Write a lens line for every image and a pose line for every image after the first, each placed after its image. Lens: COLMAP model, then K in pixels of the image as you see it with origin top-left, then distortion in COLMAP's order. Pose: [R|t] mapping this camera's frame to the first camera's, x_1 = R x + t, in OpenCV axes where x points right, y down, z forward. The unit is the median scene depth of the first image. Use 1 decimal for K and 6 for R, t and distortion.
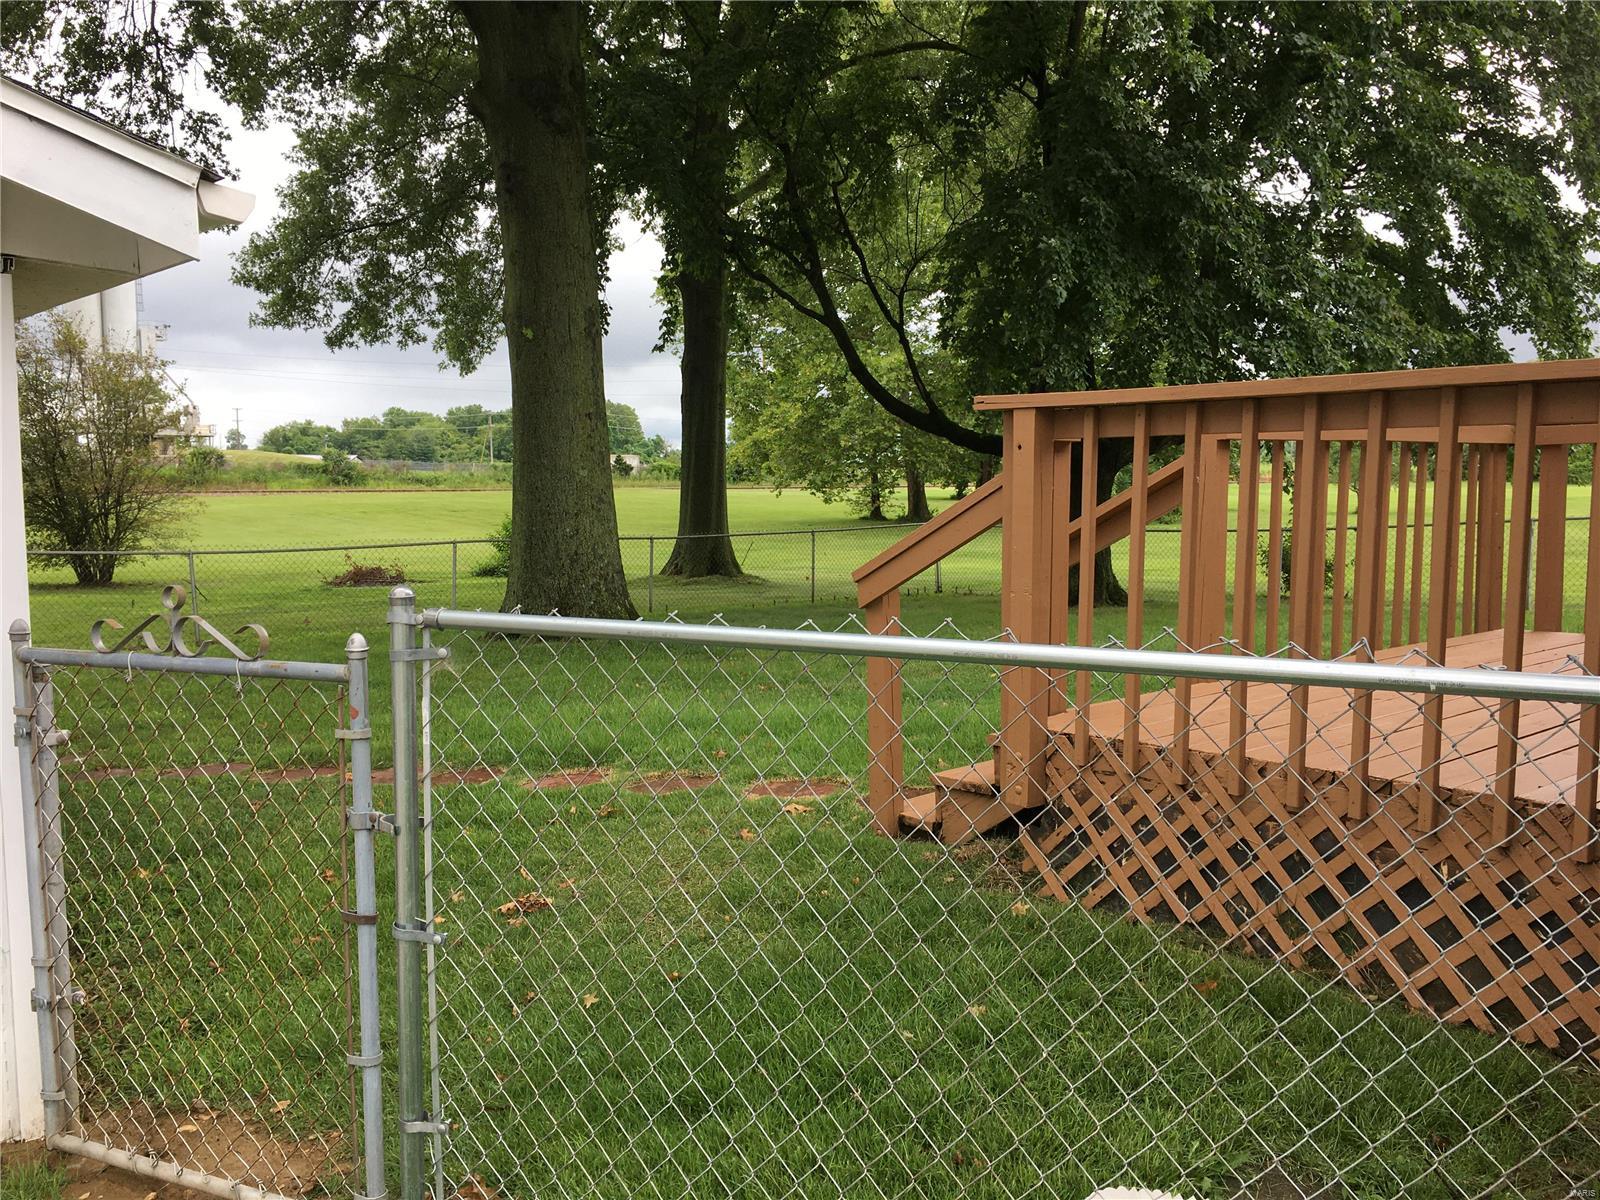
lens RADIAL K [[1341.4, 0, 800.0], [0, 1341.4, 600.0], [0, 0, 1]] dist [0.003631, -0.007042]
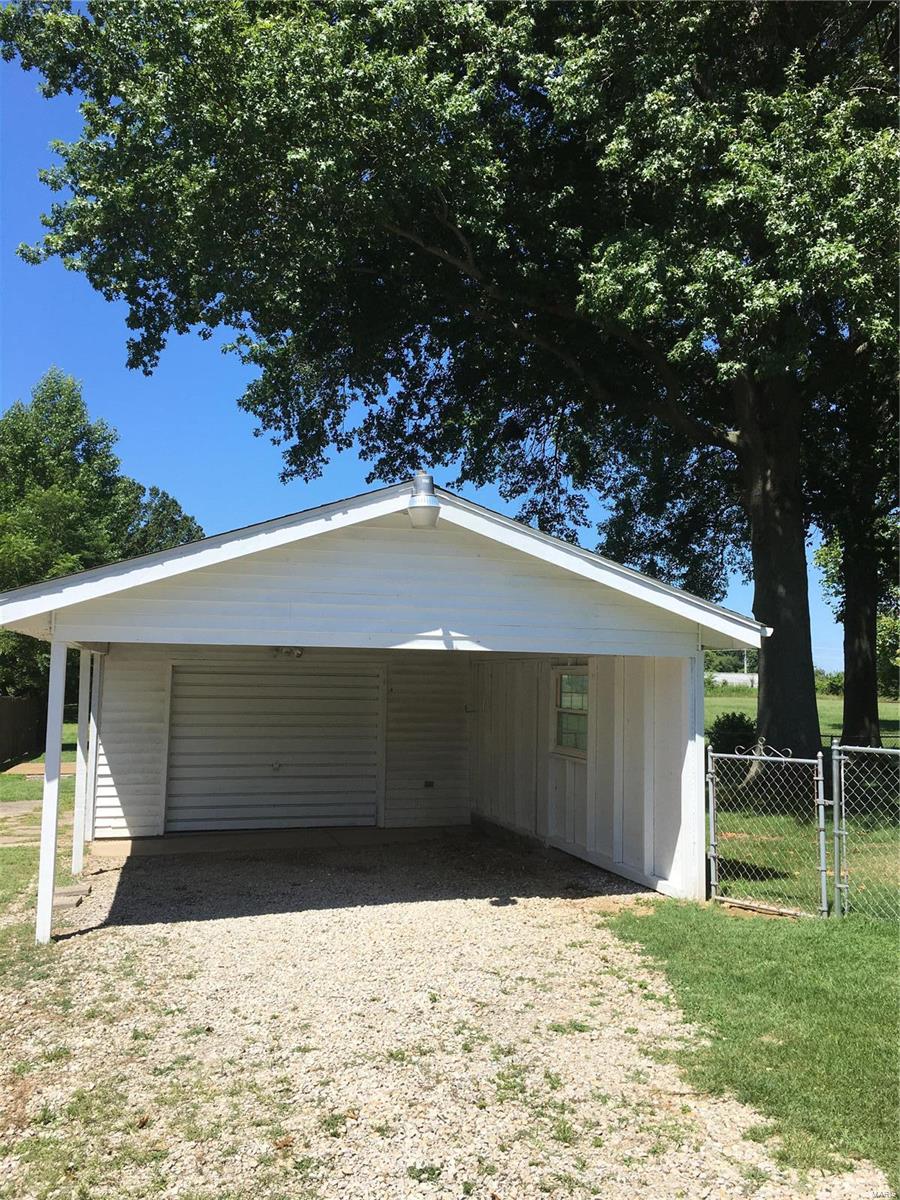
lens RADIAL K [[1006.1, 0, 450.0], [0, 1006.1, 600.0], [0, 0, 1]] dist [0.003631, -0.007042]
pose [[0.908007, -0.011297, -0.418802, -0.080510], [-0.060742, 0.985524, -0.158280, 0.110946], [0.414528, 0.169158, 0.894177, -1.966161]]
